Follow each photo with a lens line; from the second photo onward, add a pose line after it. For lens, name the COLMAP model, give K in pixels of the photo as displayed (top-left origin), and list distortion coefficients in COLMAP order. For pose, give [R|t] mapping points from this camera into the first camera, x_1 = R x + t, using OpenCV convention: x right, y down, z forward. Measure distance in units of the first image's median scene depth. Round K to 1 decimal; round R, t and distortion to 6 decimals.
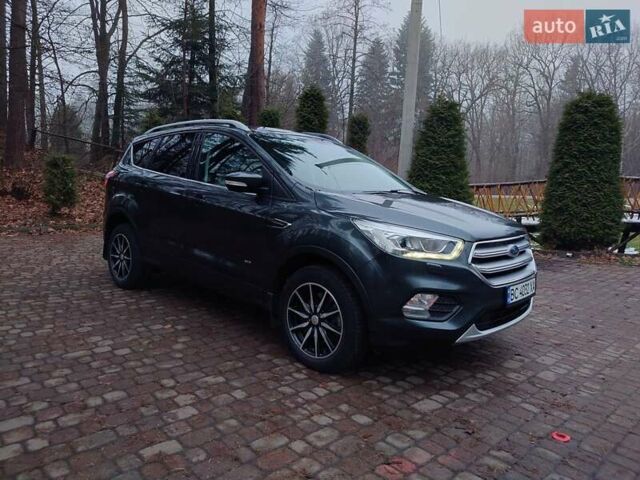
lens RADIAL K [[459.6, 0, 317.4], [0, 459.6, 238.0], [0, 0, 1]] dist [-0.002987, 0.007070]
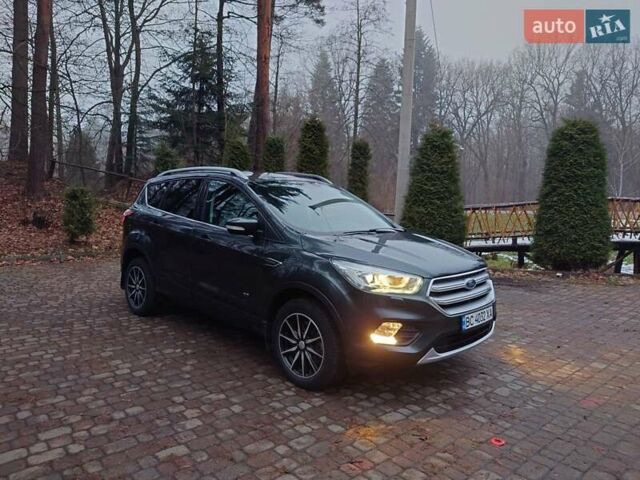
lens RADIAL K [[460.7, 0, 316.2], [0, 460.7, 235.6], [0, 0, 1]] dist [-0.004414, 0.006072]
pose [[0.999593, -0.015317, -0.024086, 0.039060], [0.014325, 0.999063, -0.040840, -0.032001], [0.024689, 0.040478, 0.998875, -0.115378]]
